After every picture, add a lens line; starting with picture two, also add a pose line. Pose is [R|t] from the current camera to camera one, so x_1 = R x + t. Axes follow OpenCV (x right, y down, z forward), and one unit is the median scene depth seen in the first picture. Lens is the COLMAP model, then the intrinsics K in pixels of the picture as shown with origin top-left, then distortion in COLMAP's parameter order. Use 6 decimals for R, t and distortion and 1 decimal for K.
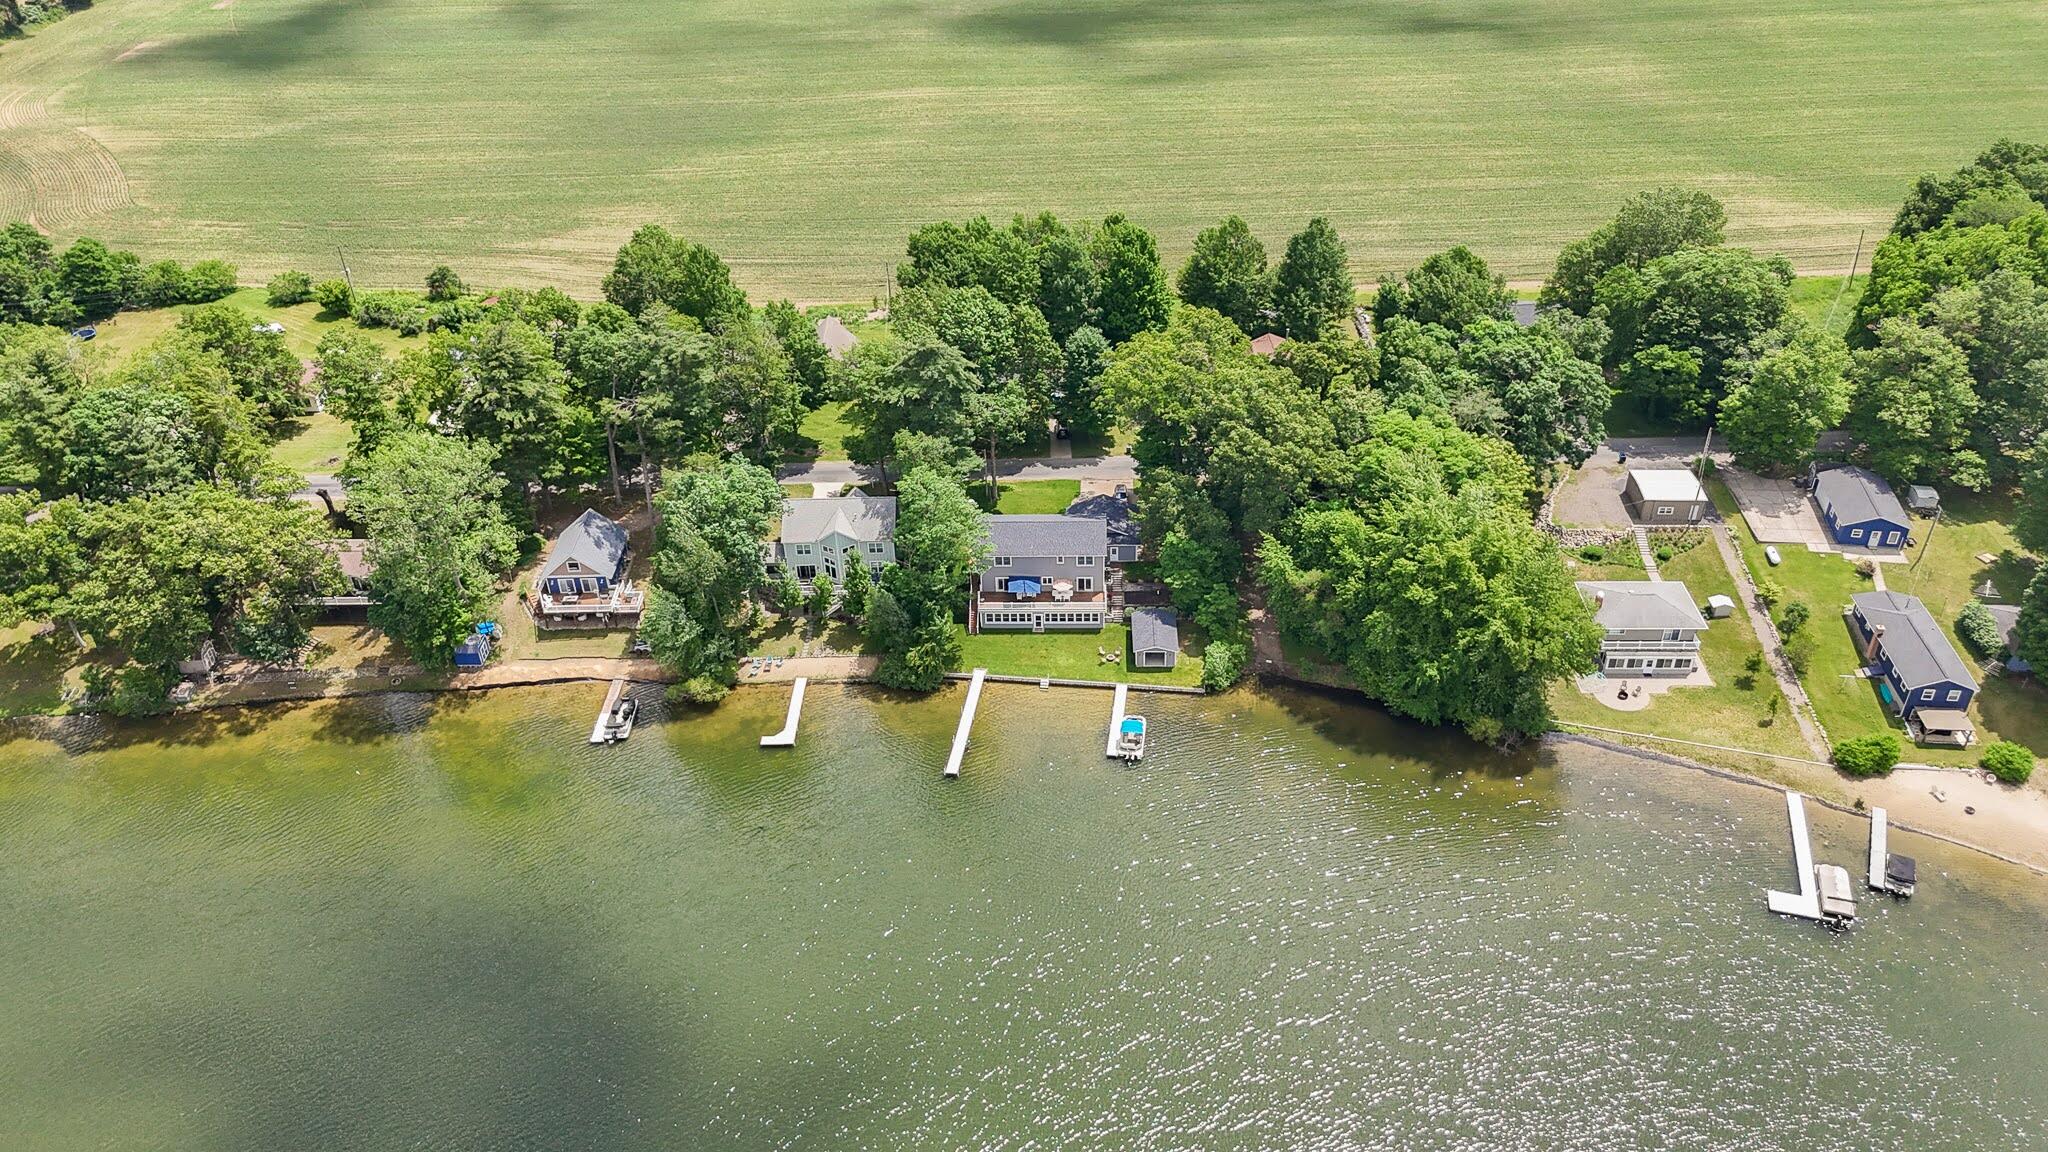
lens RADIAL K [[1535.8, 0, 1068.7], [0, 1535.8, 567.1], [0, 0, 1]] dist [-0.000517, -0.002625]
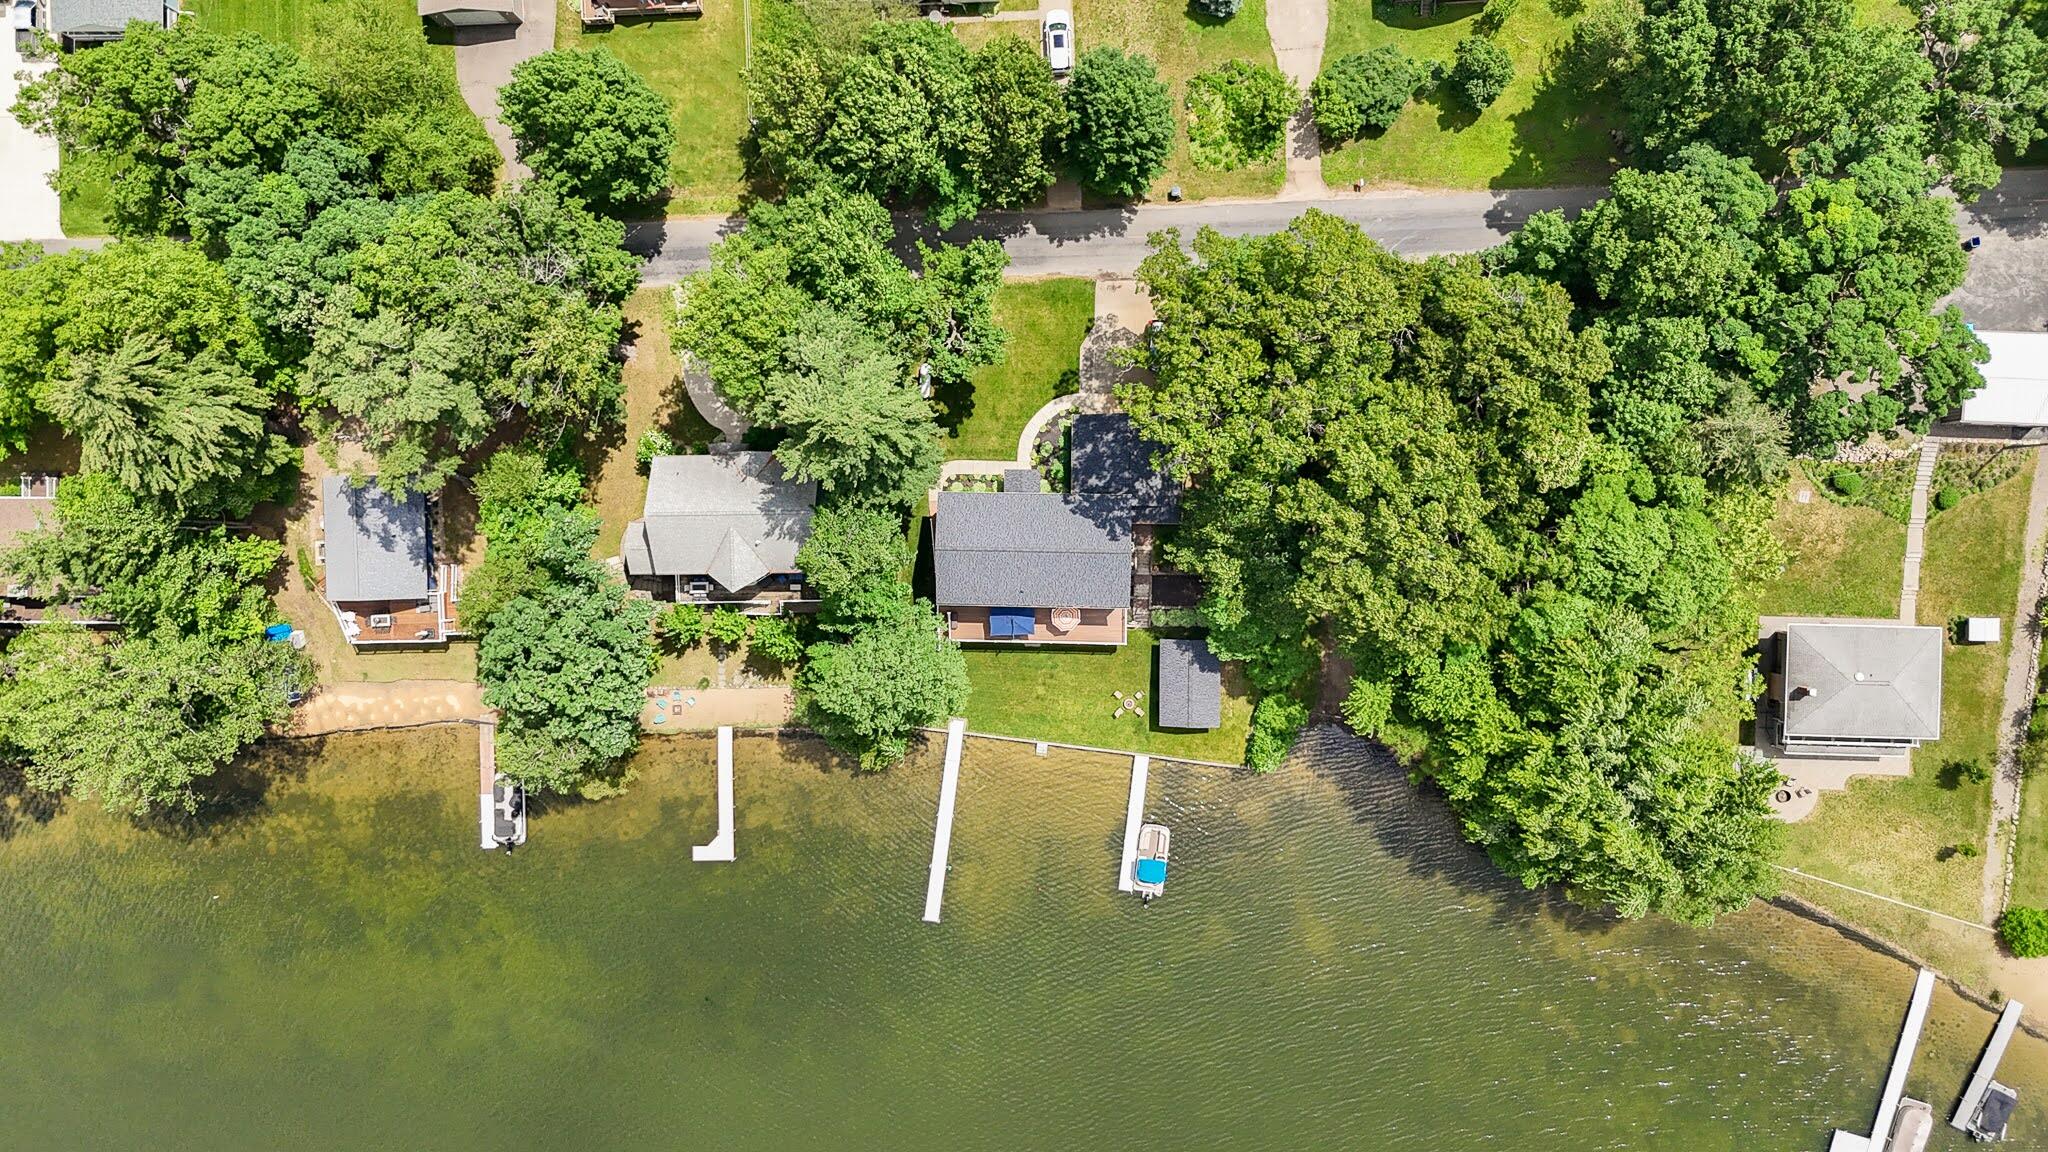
lens RADIAL K [[1535.8, 0, 1068.7], [0, 1535.8, 567.1], [0, 0, 1]] dist [-0.000517, -0.002625]
pose [[0.999994, 0.002123, -0.002616, -0.000582], [0.001050, 0.541494, 0.840704, -0.625591], [0.003201, -0.840702, 0.541488, 0.664385]]
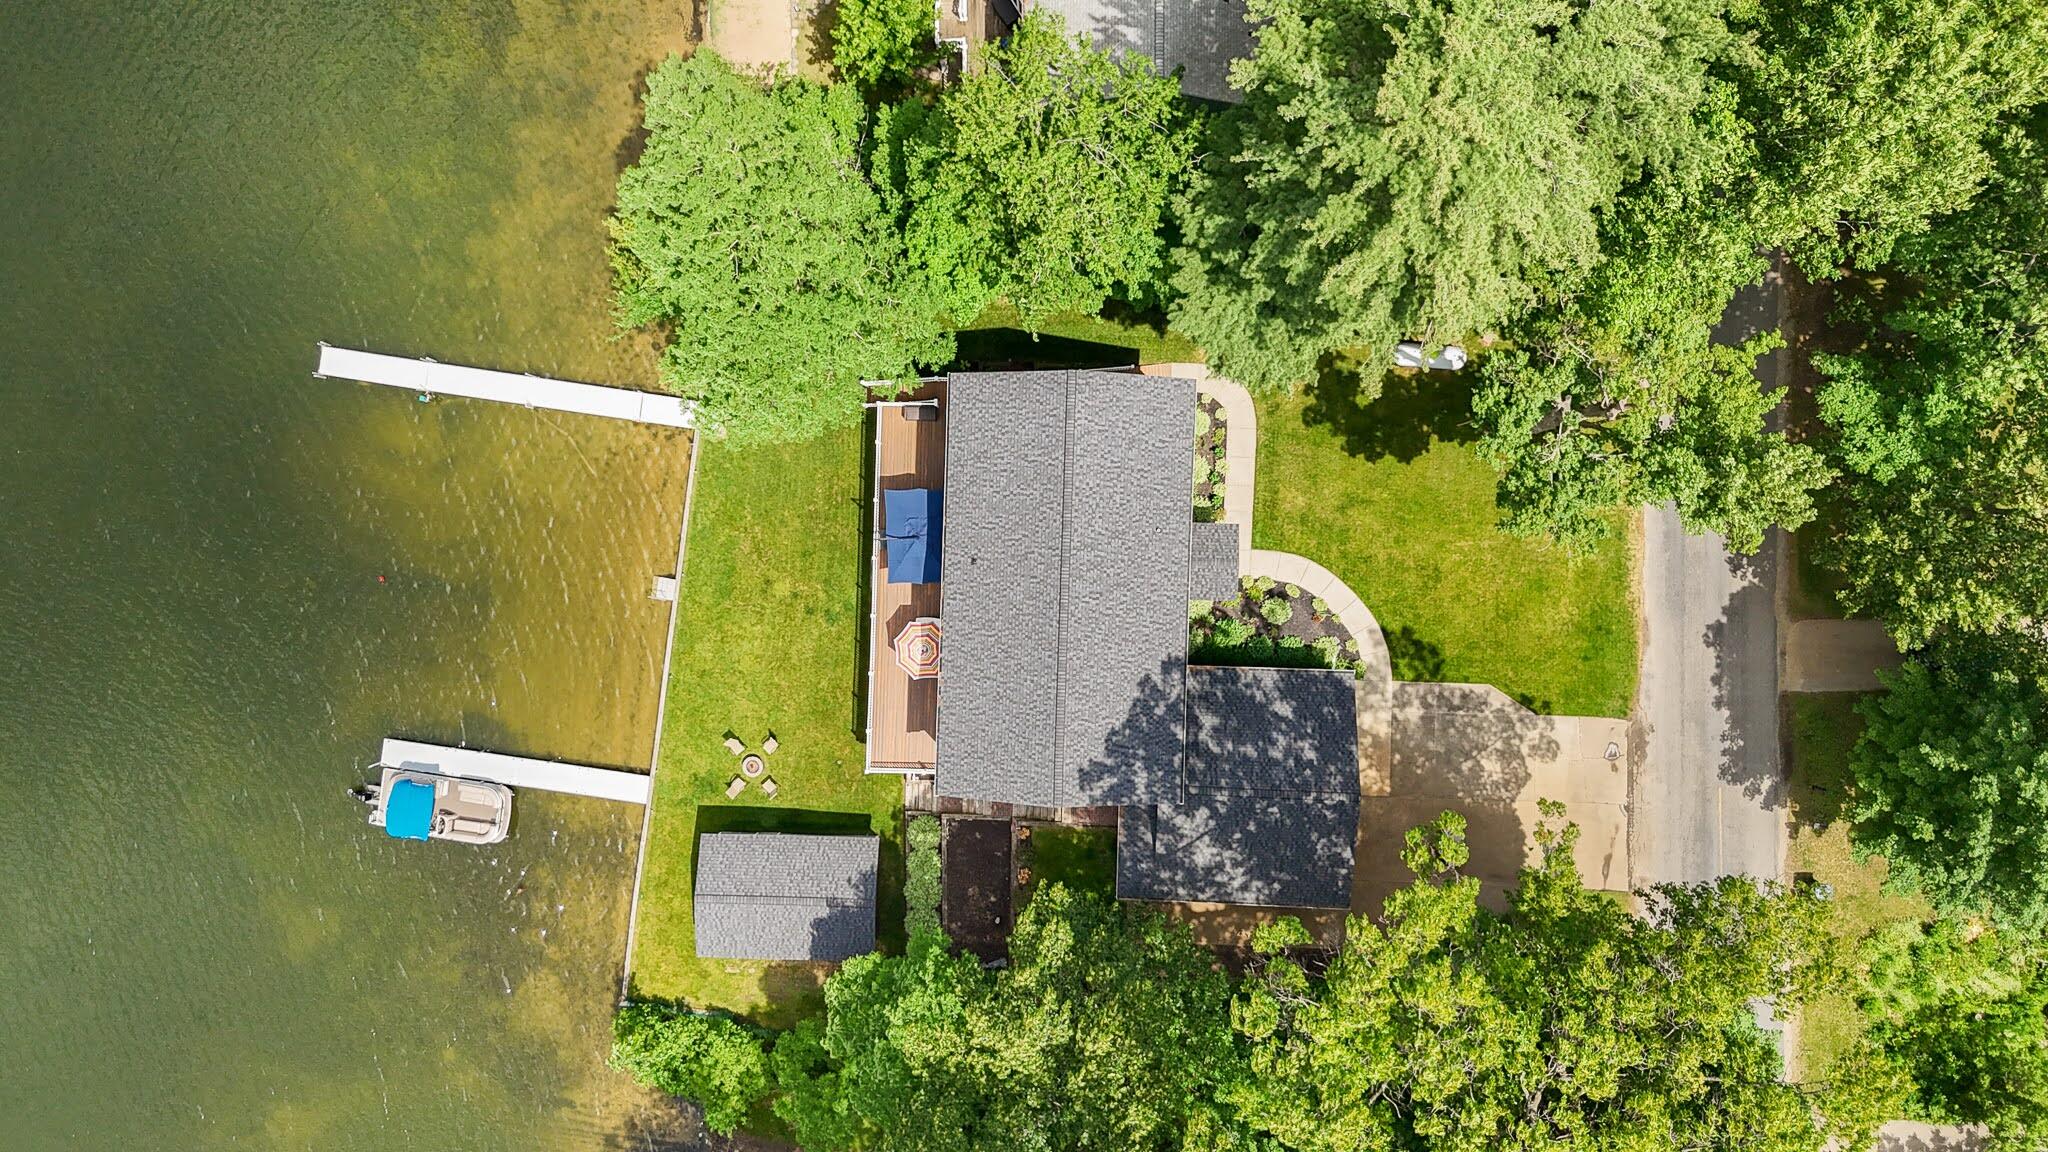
lens RADIAL K [[1535.8, 0, 1068.7], [0, 1535.8, 567.1], [0, 0, 1]] dist [-0.000517, -0.002625]
pose [[-0.013594, 0.999679, 0.021393, -0.030709], [-0.541407, -0.025346, 0.840379, -0.301328], [0.840651, -0.000158, 0.541578, 0.883815]]
